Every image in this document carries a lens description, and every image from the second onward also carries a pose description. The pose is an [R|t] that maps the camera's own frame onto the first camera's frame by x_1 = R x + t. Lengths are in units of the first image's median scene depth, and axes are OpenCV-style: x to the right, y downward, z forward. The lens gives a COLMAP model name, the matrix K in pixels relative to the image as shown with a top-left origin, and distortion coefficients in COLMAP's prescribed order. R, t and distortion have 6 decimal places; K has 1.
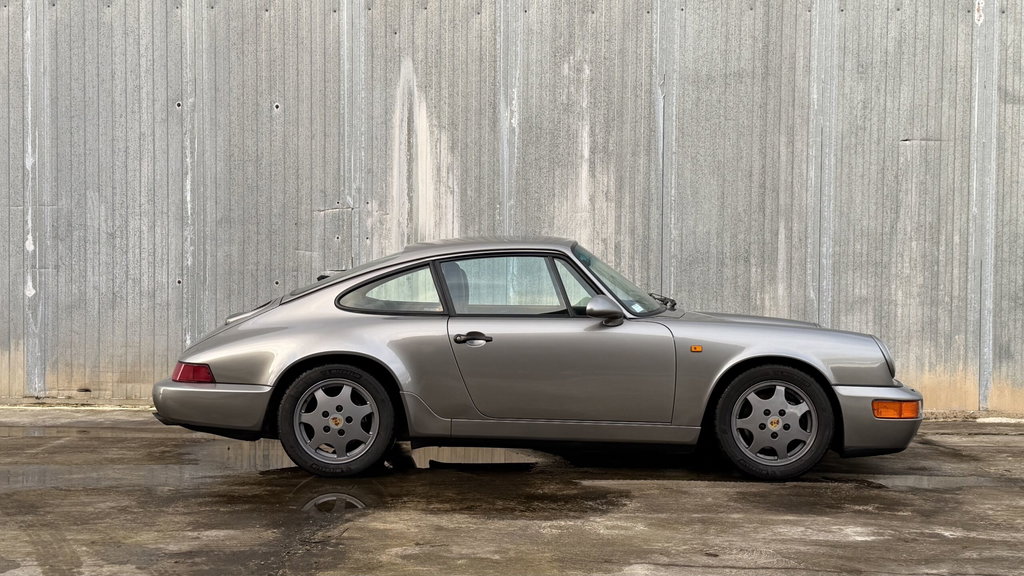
lens RADIAL K [[1321.6, 0, 512.3], [0, 1321.6, 286.0], [0, 0, 1]] dist [0.112120, 0.000000]
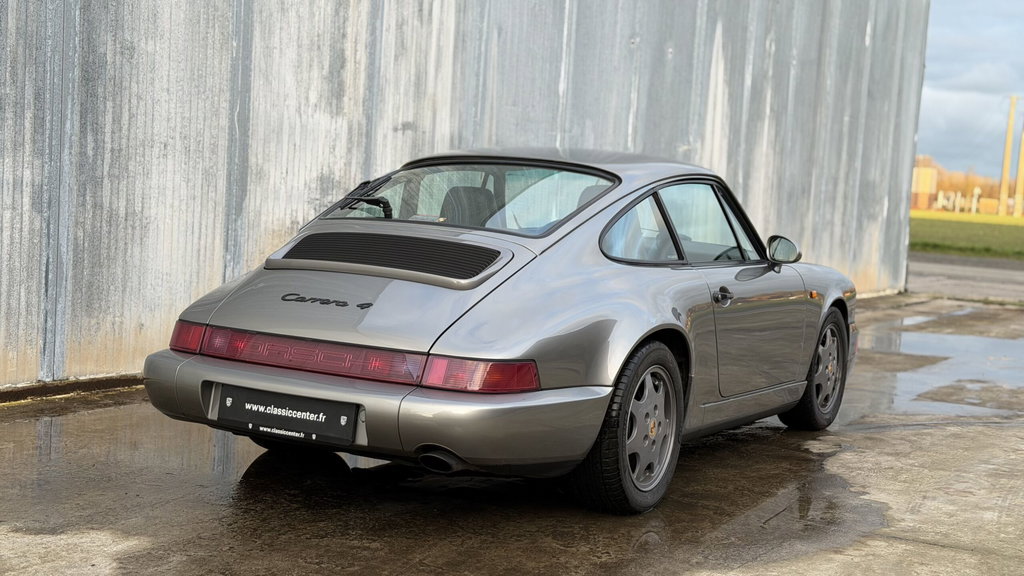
lens RADIAL K [[1437.6, 0, 506.4], [0, 1437.6, 292.2], [0, 0, 1]] dist [0.114069, 0.000000]
pose [[0.502481, -0.047237, 0.863297, -1.307840], [-0.042949, 0.995910, 0.079492, -0.024778], [-0.863521, -0.077021, 0.498397, 0.501721]]
